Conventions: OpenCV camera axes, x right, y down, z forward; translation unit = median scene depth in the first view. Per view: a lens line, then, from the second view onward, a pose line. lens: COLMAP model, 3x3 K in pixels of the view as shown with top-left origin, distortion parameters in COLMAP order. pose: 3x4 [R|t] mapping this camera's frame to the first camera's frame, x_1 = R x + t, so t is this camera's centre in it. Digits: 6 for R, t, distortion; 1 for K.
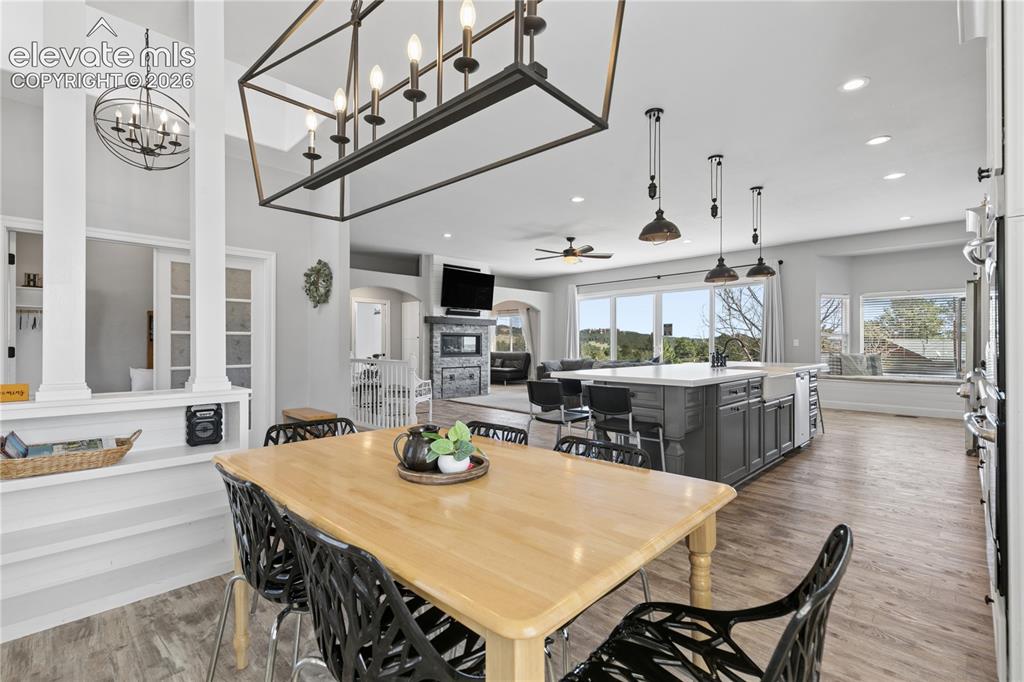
lens RADIAL K [[458.7, 0, 512.6], [0, 458.7, 343.4], [0, 0, 1]] dist [0.004758, 0.000010]
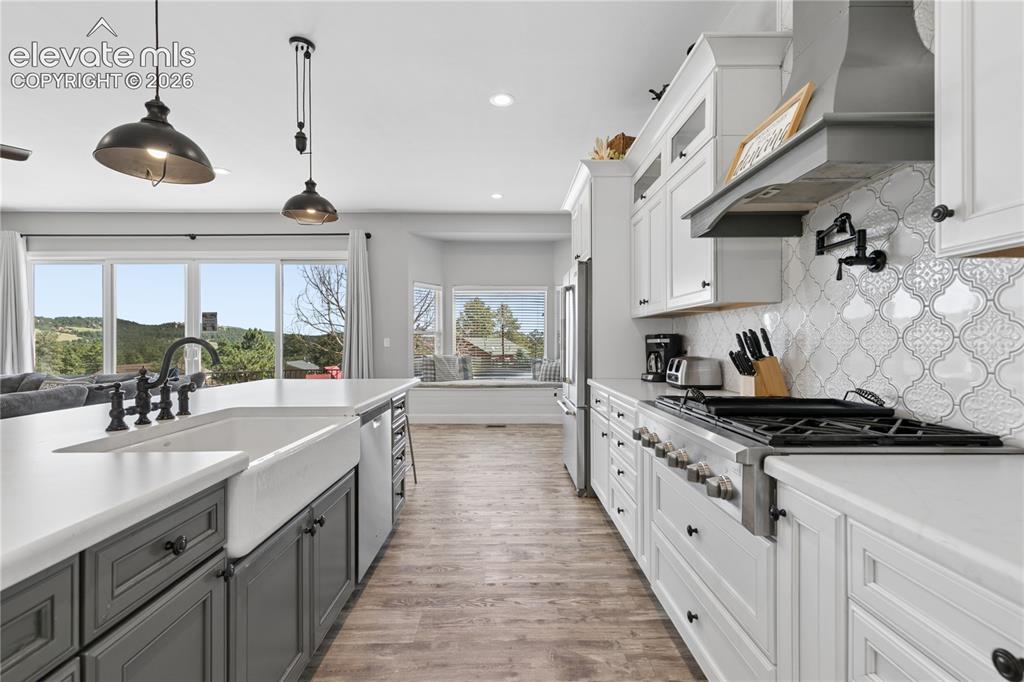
lens RADIAL K [[458.7, 0, 512.6], [0, 458.7, 343.4], [0, 0, 1]] dist [0.004758, 0.000010]
pose [[0.698544, -0.005430, 0.715546, 0.185941], [0.000533, 0.999975, 0.007069, -0.004535], [-0.715567, -0.004557, 0.698530, 0.270921]]
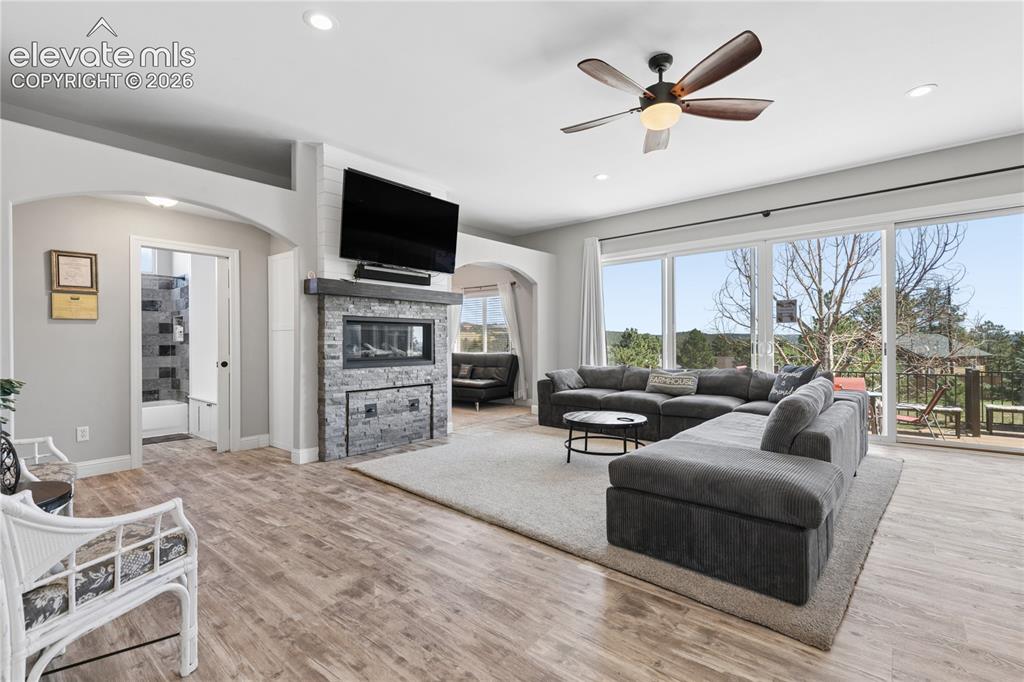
lens RADIAL K [[458.7, 0, 512.6], [0, 458.7, 343.4], [0, 0, 1]] dist [0.004758, 0.000010]
pose [[0.996765, -0.006177, 0.080140, -0.022822], [0.005667, 0.999962, 0.006591, 0.002284], [-0.080177, -0.006115, 0.996762, 0.518730]]
